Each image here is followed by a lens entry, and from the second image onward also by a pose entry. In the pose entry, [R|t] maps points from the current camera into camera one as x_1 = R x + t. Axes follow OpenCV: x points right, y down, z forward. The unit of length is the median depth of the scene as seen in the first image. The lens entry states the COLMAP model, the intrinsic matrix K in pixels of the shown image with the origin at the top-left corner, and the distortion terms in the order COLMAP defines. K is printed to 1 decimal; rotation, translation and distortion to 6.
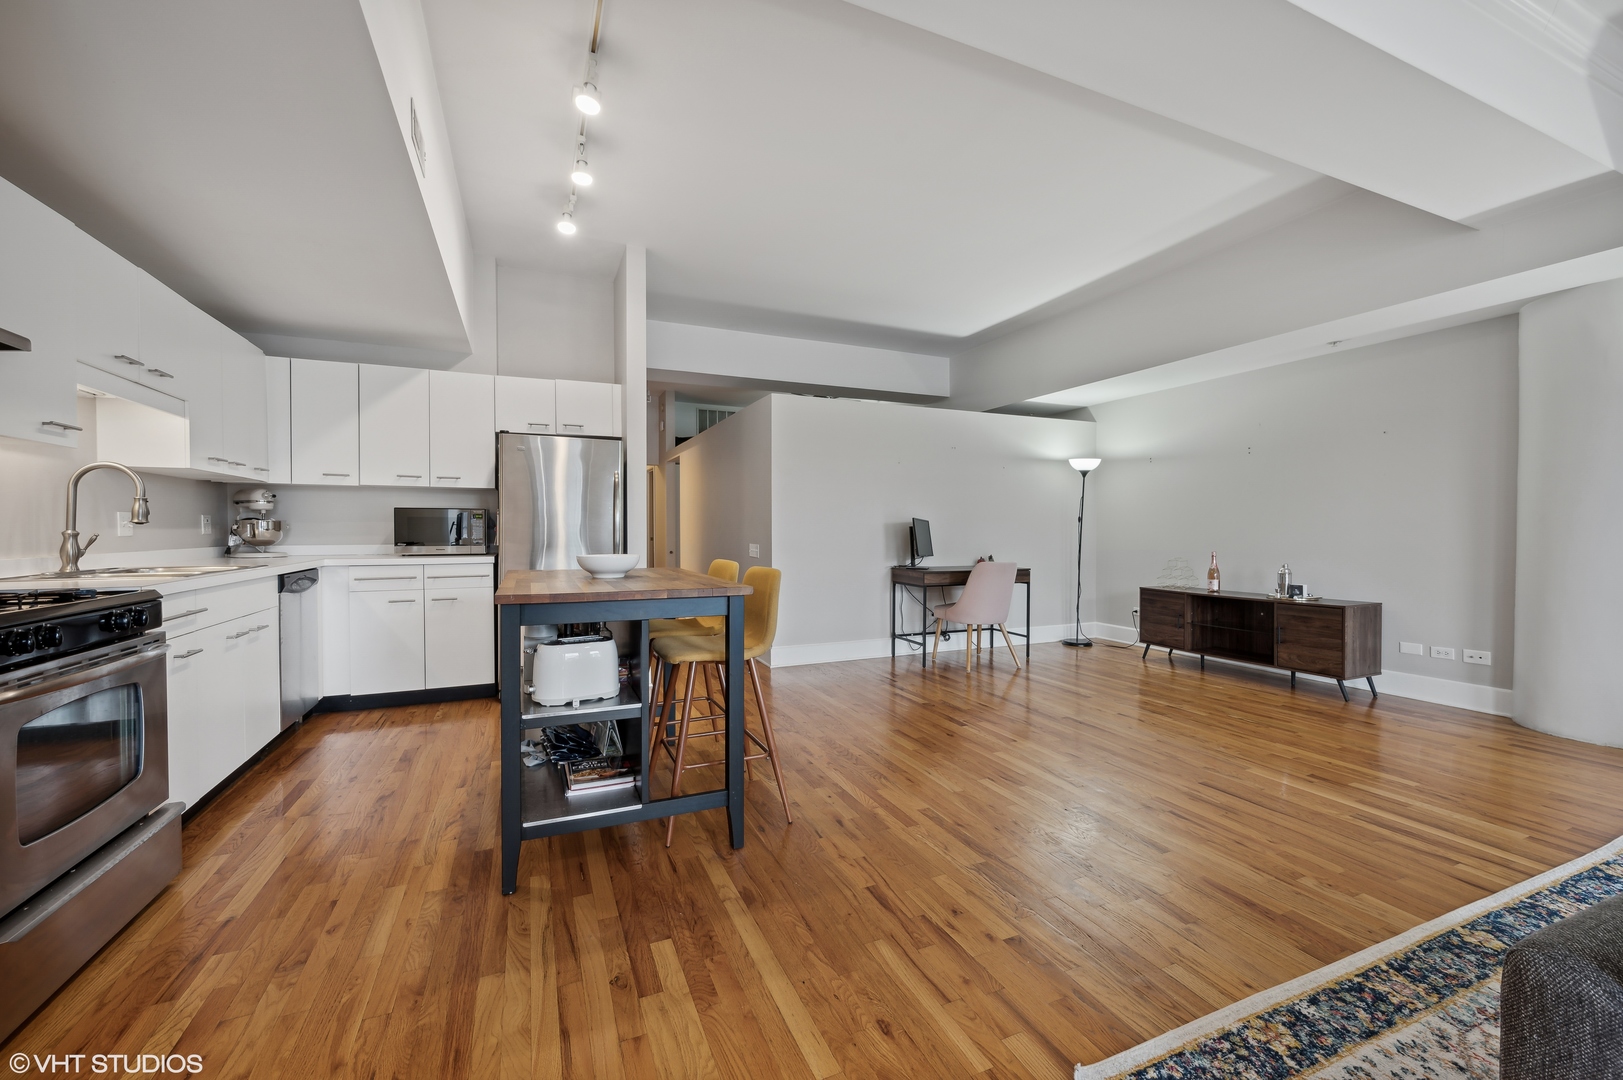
lens RADIAL K [[646.2, 0, 812.9], [0, 646.2, 539.2], [0, 0, 1]] dist [-0.000170, -0.000635]
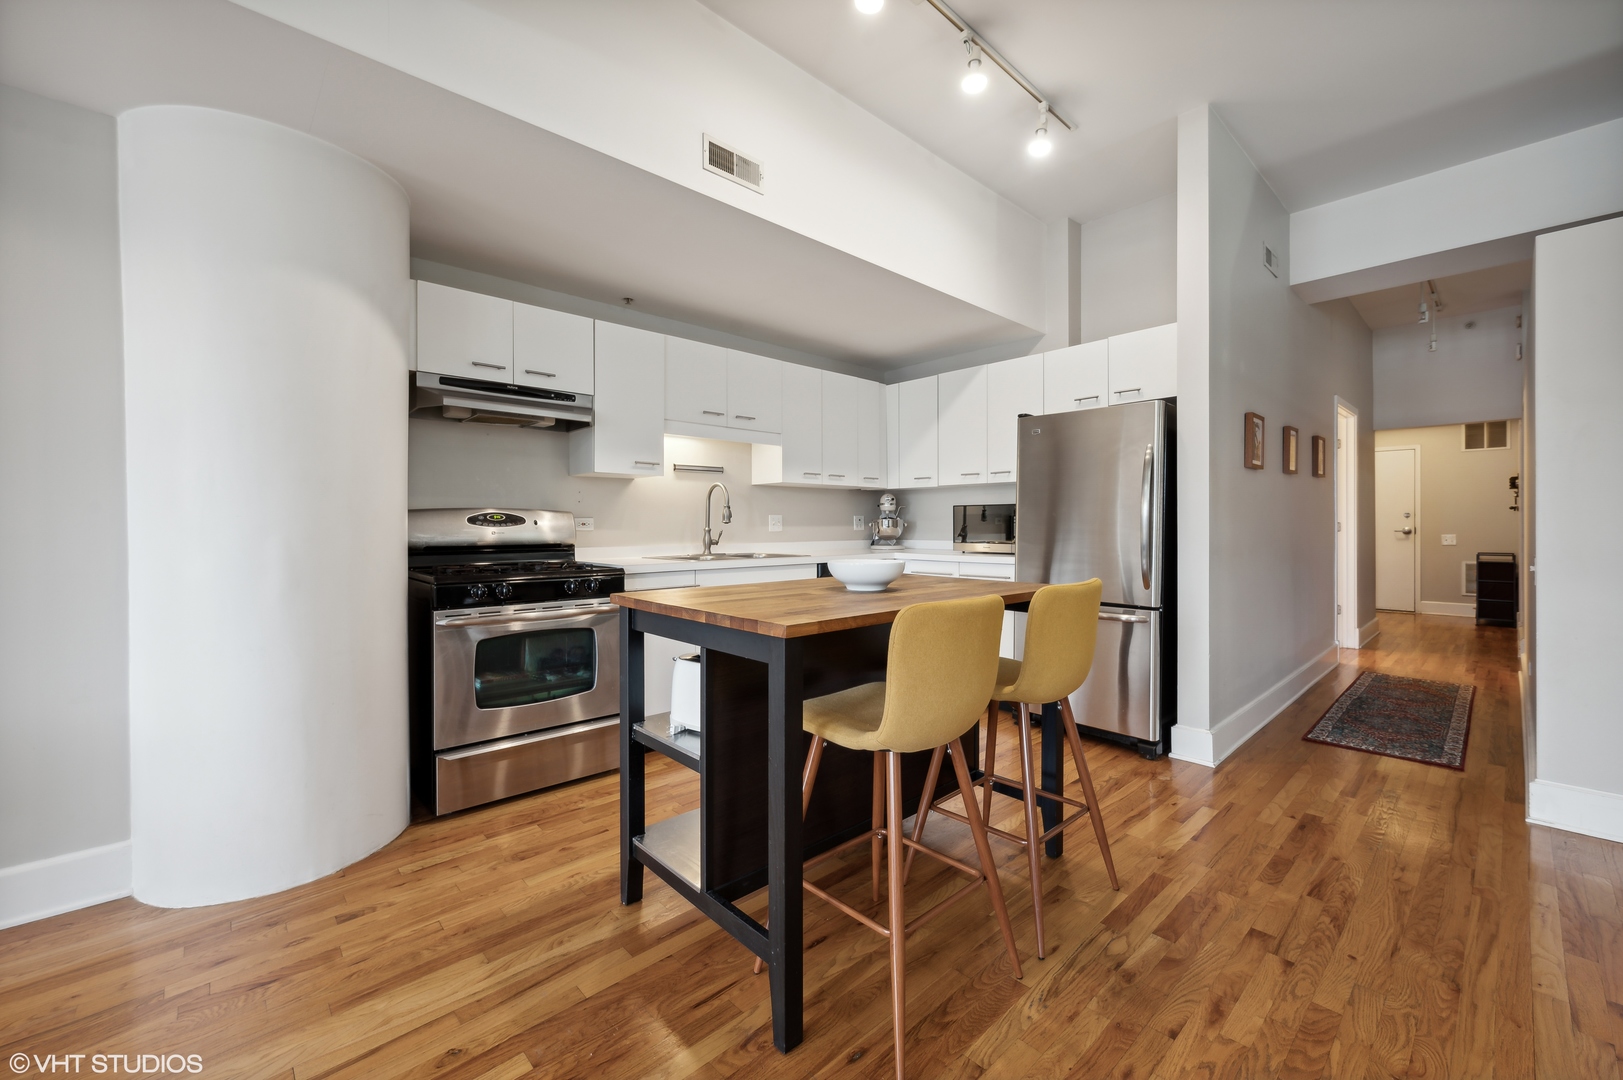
lens RADIAL K [[646.2, 0, 817.9], [0, 646.2, 527.0], [0, 0, 1]] dist [-0.000170, -0.000635]
pose [[0.331723, 0.000965, -0.943376, 0.292698], [-0.012237, 0.999920, -0.003280, -0.009868], [0.943297, 0.012632, 0.331709, 0.509594]]
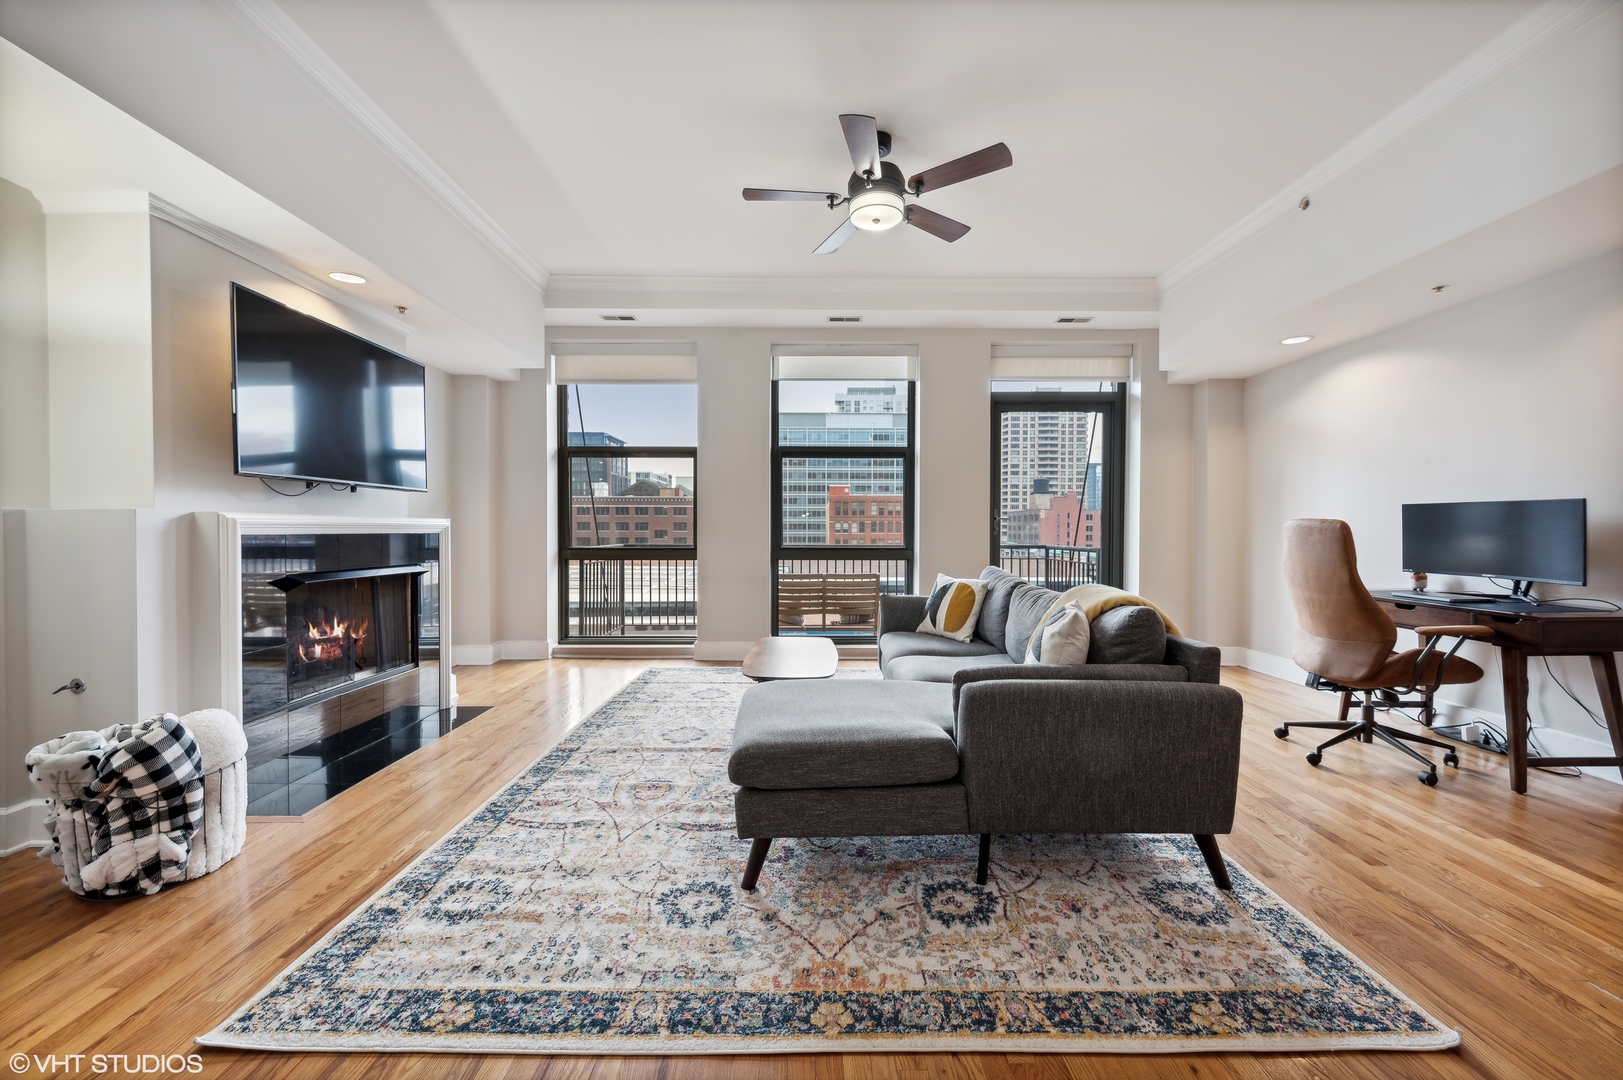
lens RADIAL K [[646.2, 0, 812.7], [0, 646.2, 536.8], [0, 0, 1]] dist [-0.000170, -0.000635]
pose [[-0.918193, -0.005518, 0.396094, 0.349072], [0.005950, 0.999598, 0.027719, -0.017993], [-0.396088, 0.027808, -0.917792, 0.854954]]
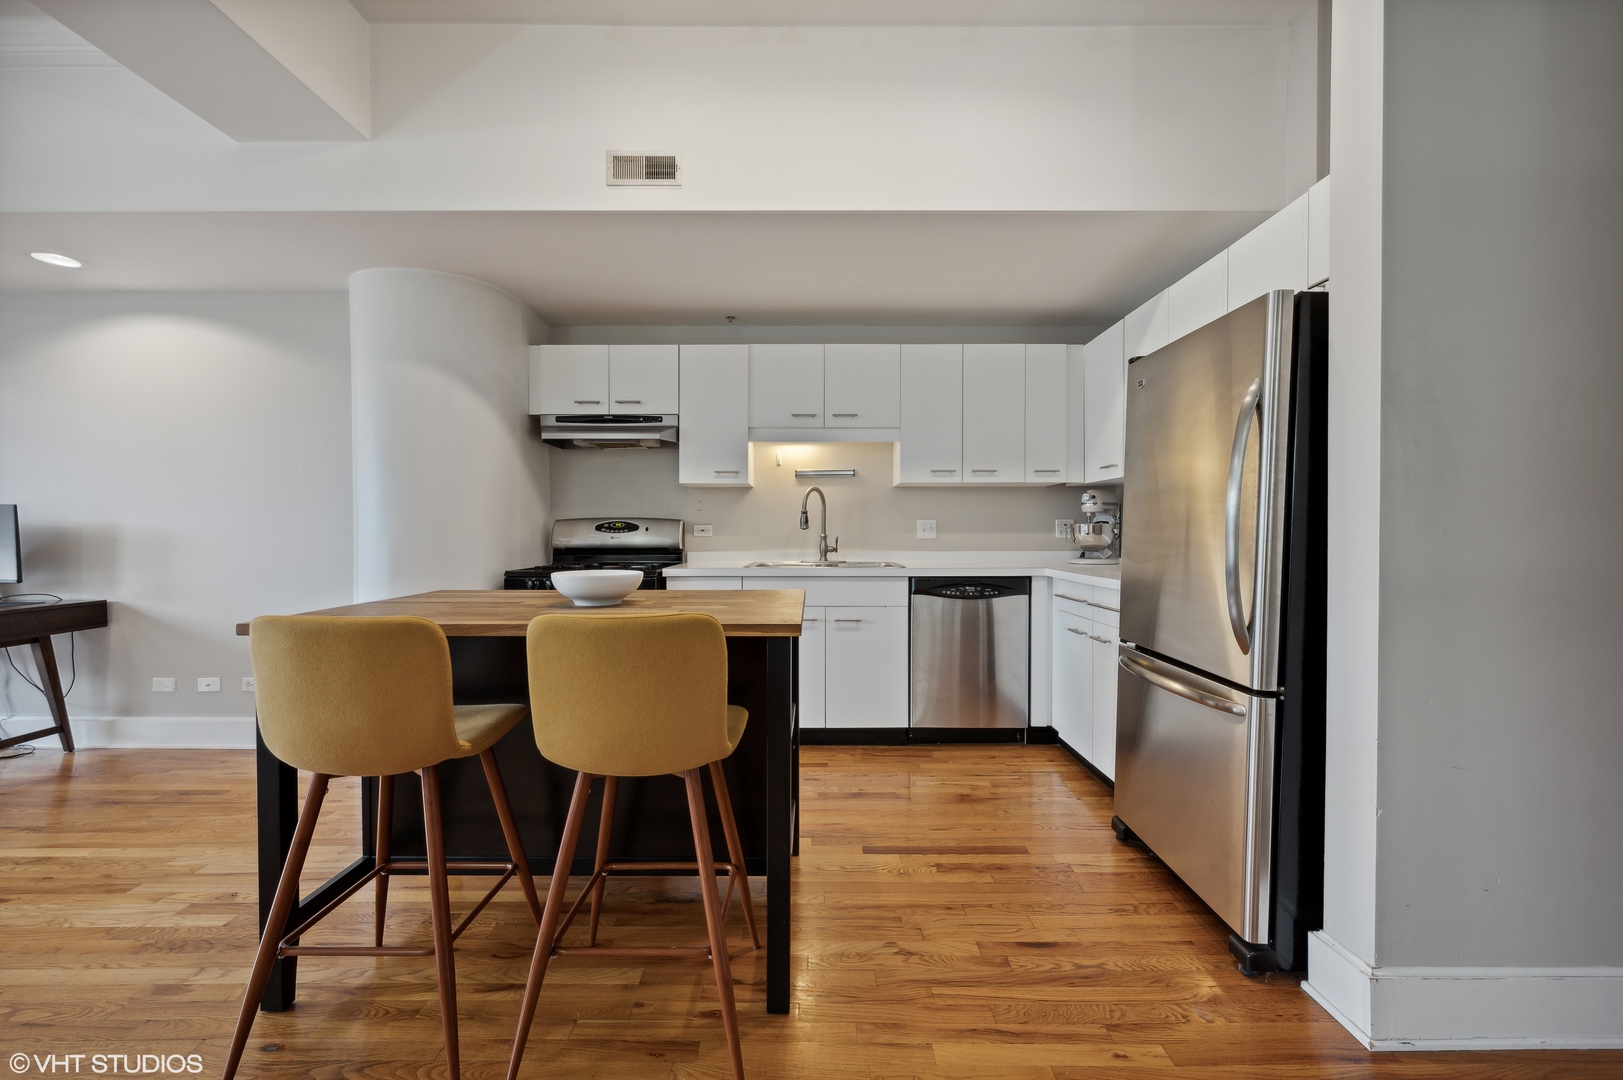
lens RADIAL K [[646.2, 0, 815.1], [0, 646.2, 538.9], [0, 0, 1]] dist [-0.000170, -0.000635]
pose [[-0.400241, 0.011829, -0.916334, 0.168492], [-0.012642, 0.999750, 0.018427, -0.021505], [0.916323, 0.018959, -0.399991, 1.105032]]
